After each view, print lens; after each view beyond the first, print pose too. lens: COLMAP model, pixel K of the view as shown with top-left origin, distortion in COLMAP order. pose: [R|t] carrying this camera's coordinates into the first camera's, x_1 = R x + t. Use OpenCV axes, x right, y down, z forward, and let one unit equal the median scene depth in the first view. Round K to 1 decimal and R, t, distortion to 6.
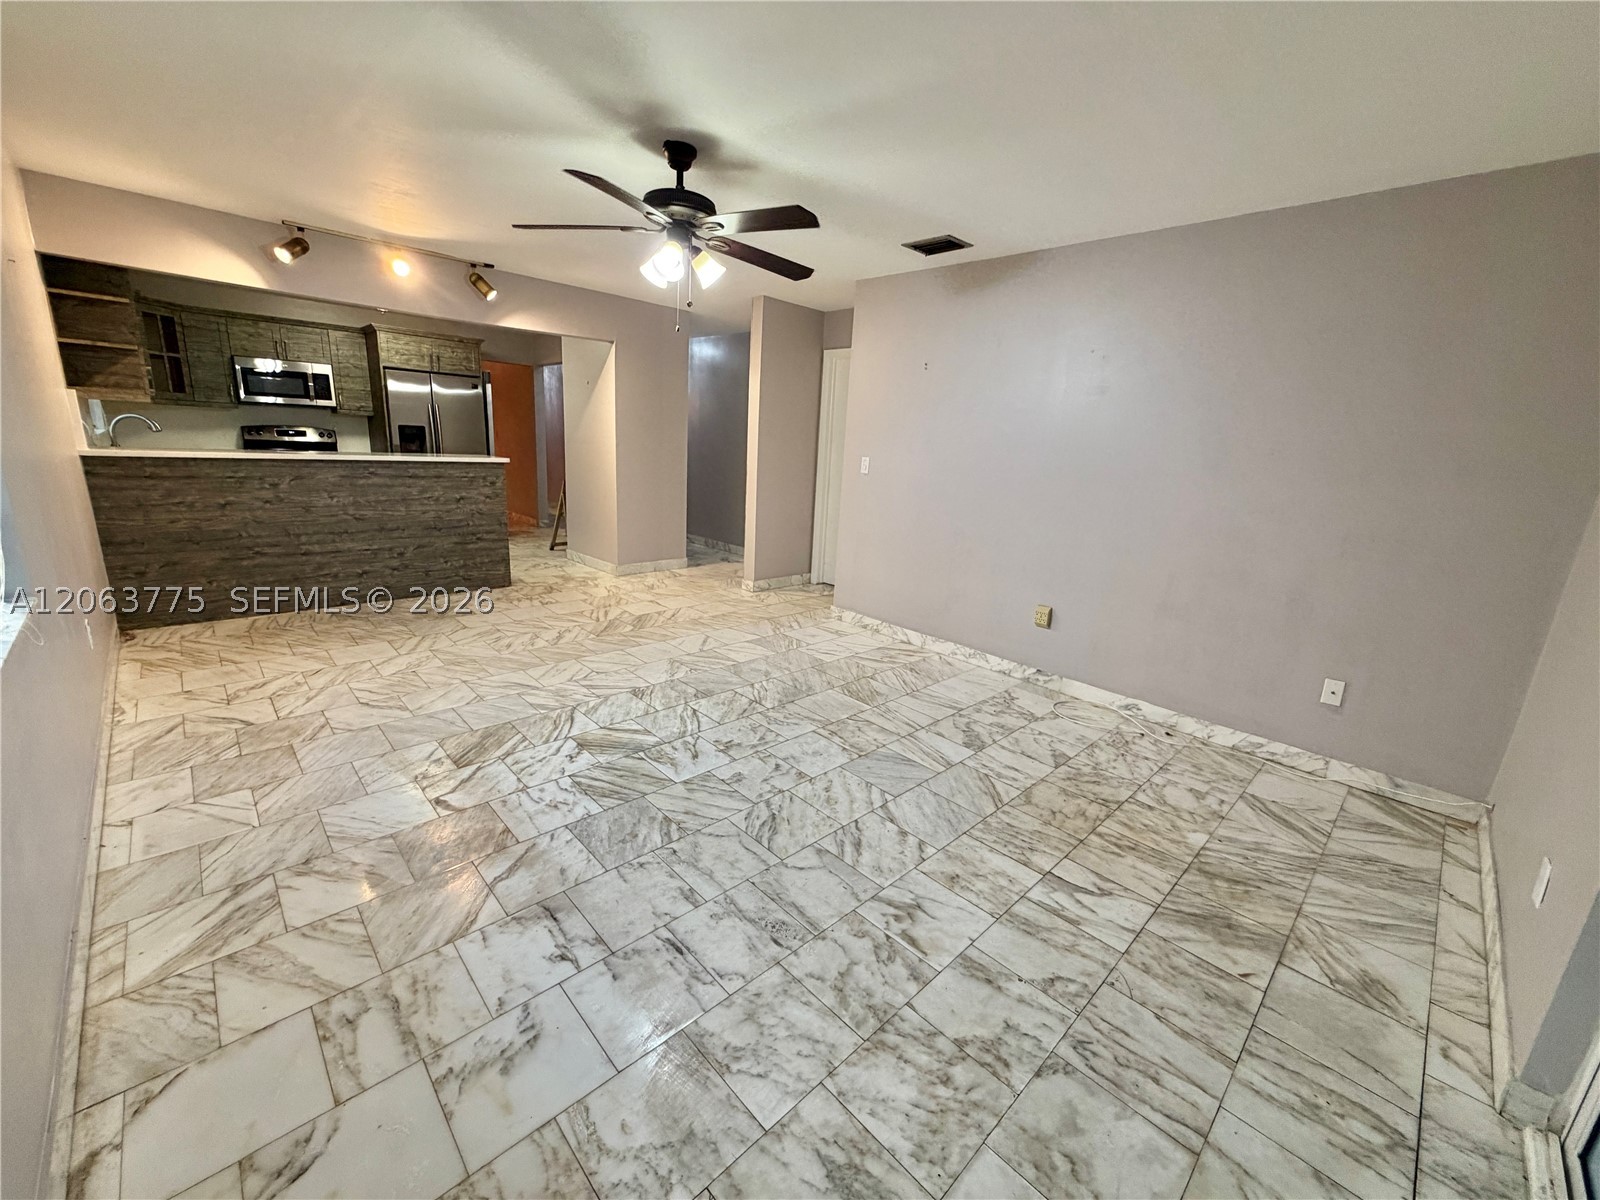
lens RADIAL K [[638.1, 0, 795.4], [0, 638.1, 603.8], [0, 0, 1]] dist [-0.000780, 0.000566]
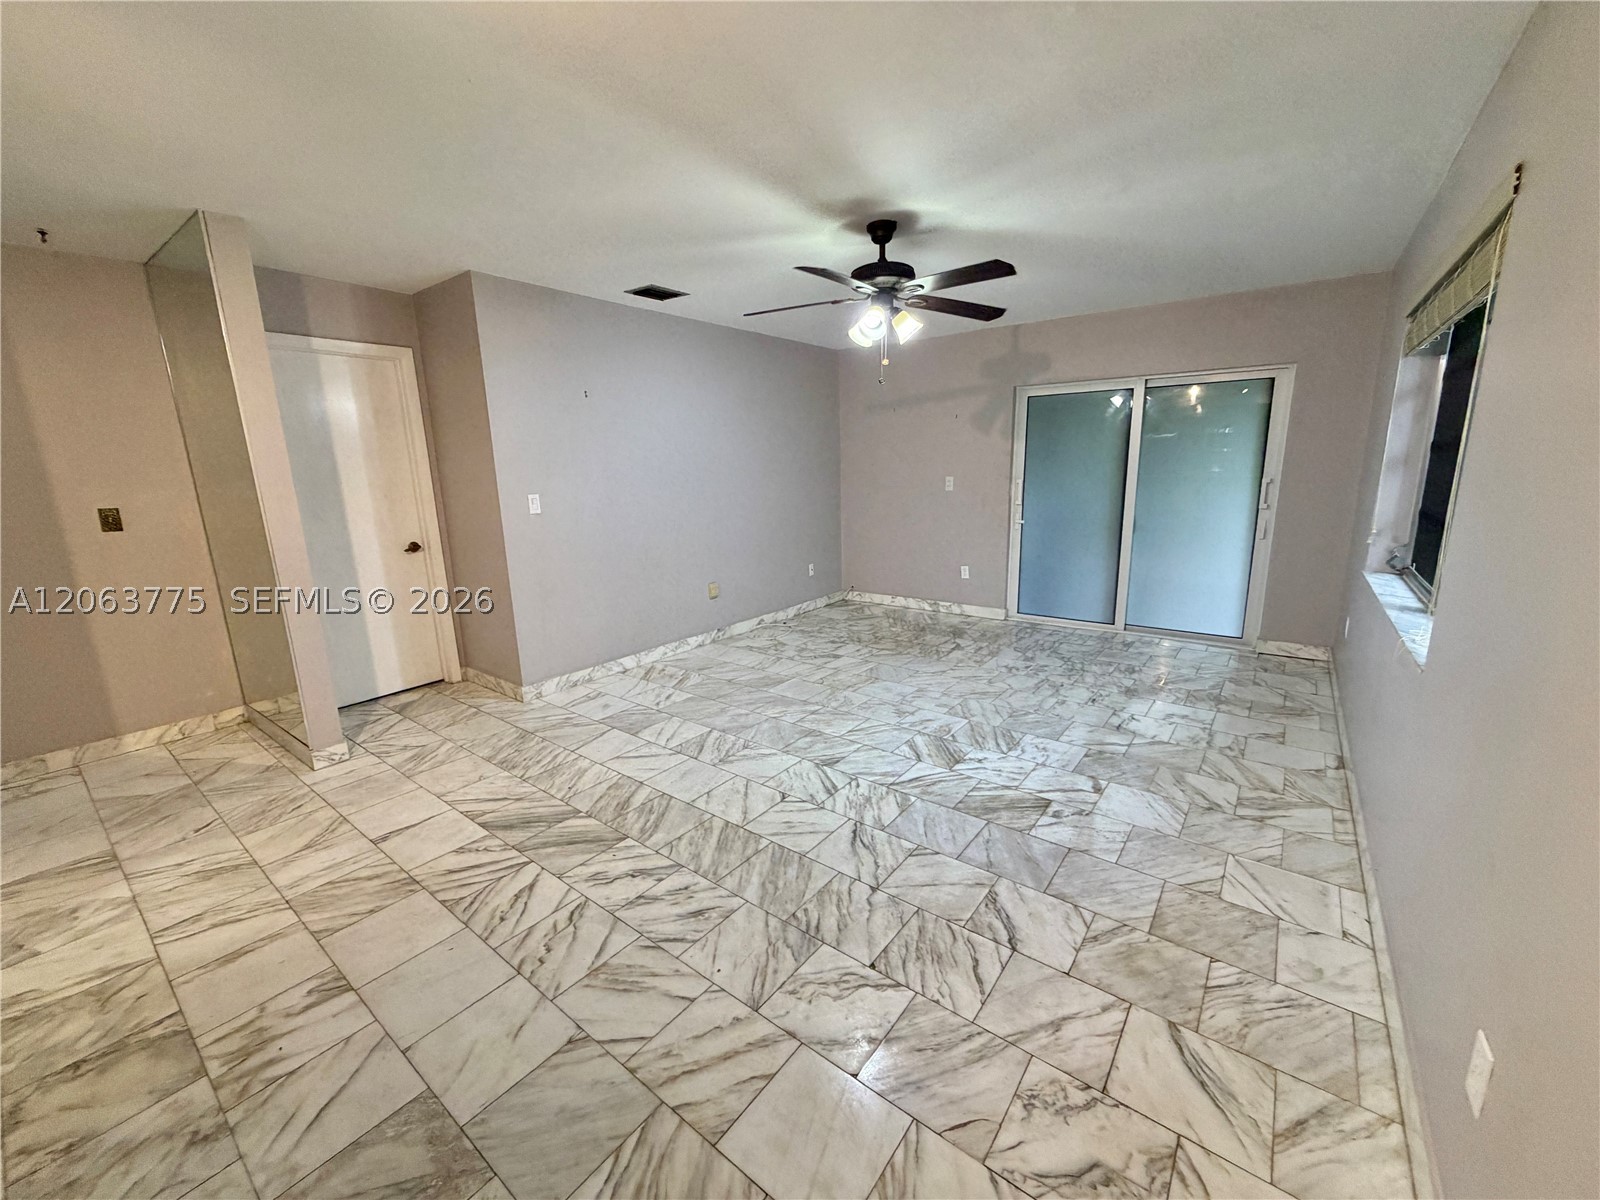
lens RADIAL K [[638.1, 0, 795.4], [0, 638.1, 603.8], [0, 0, 1]] dist [-0.000780, 0.000566]
pose [[-0.149362, -0.266867, 0.952089, -1.243759], [0.261083, 0.918073, 0.298291, -0.416575], [-0.953691, 0.293128, -0.067451, 1.246813]]
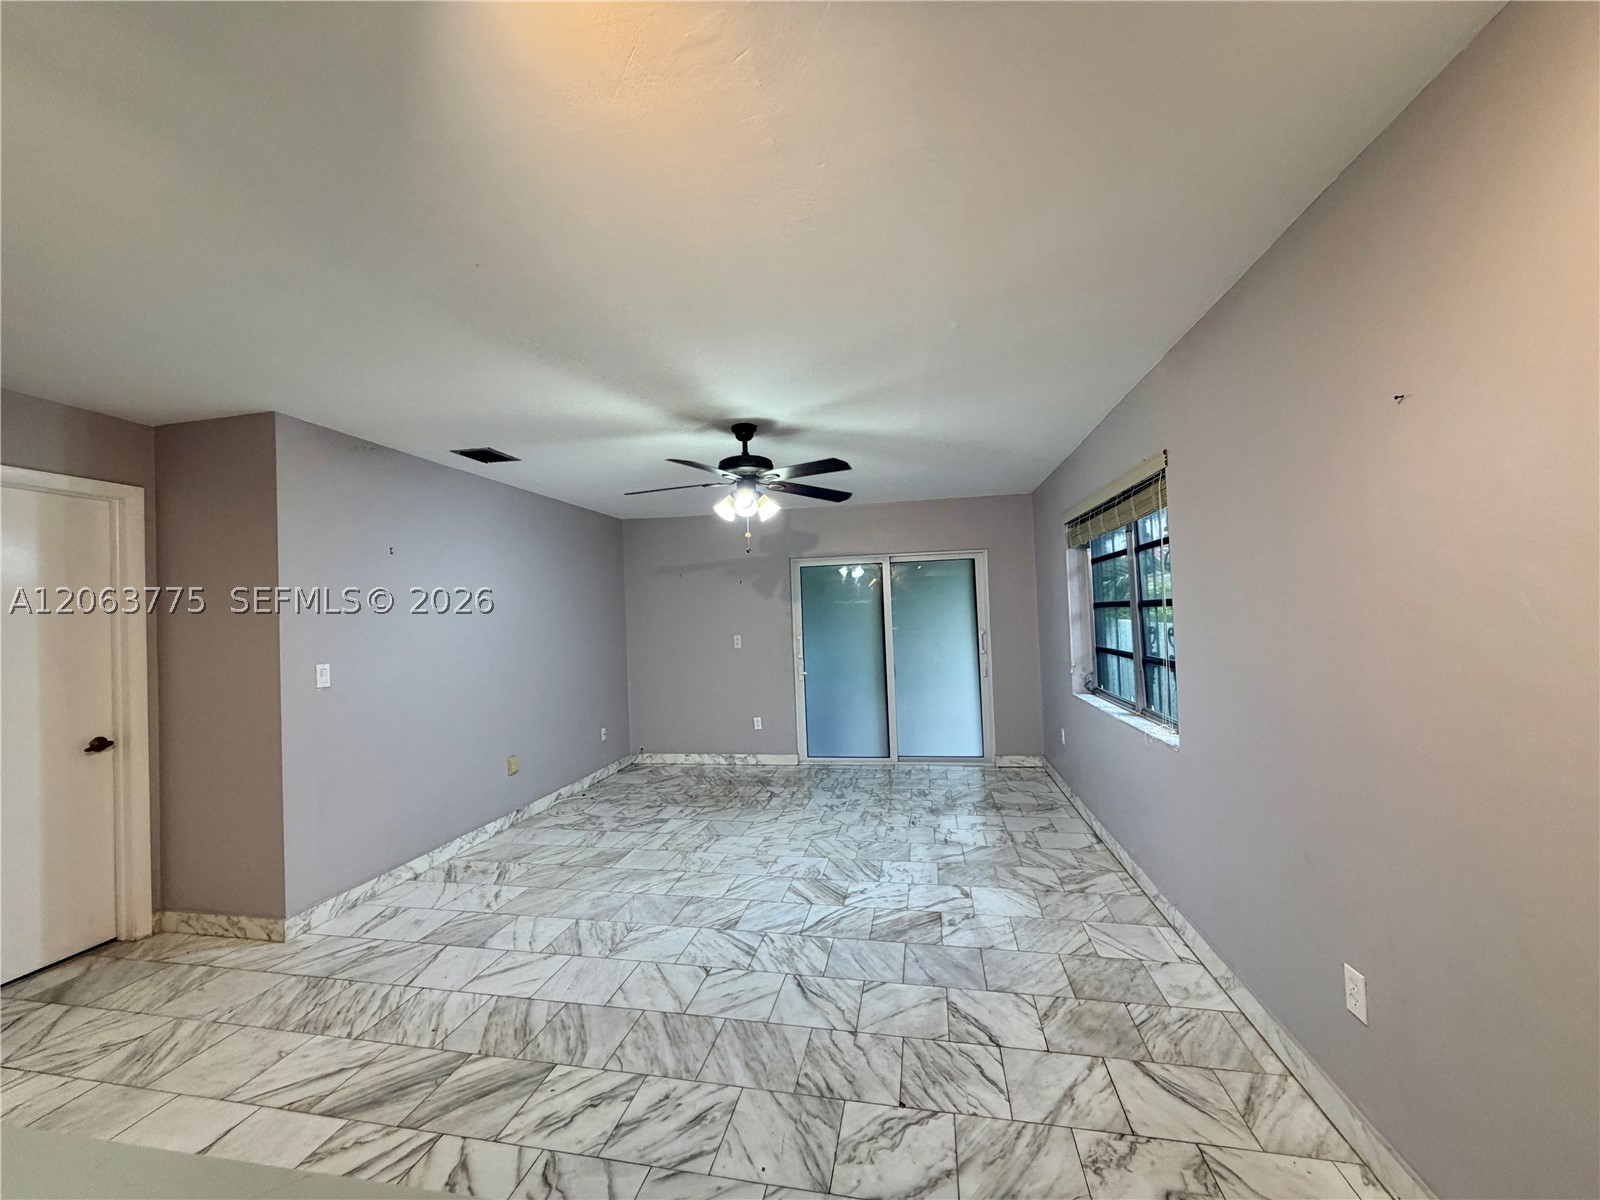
lens RADIAL K [[638.1, 0, 795.4], [0, 638.1, 603.8], [0, 0, 1]] dist [-0.000780, 0.000566]
pose [[-0.572185, -0.020700, 0.819863, -1.198331], [0.206628, 0.963794, 0.168540, -0.489836], [-0.793668, 0.265843, -0.547191, 1.541264]]
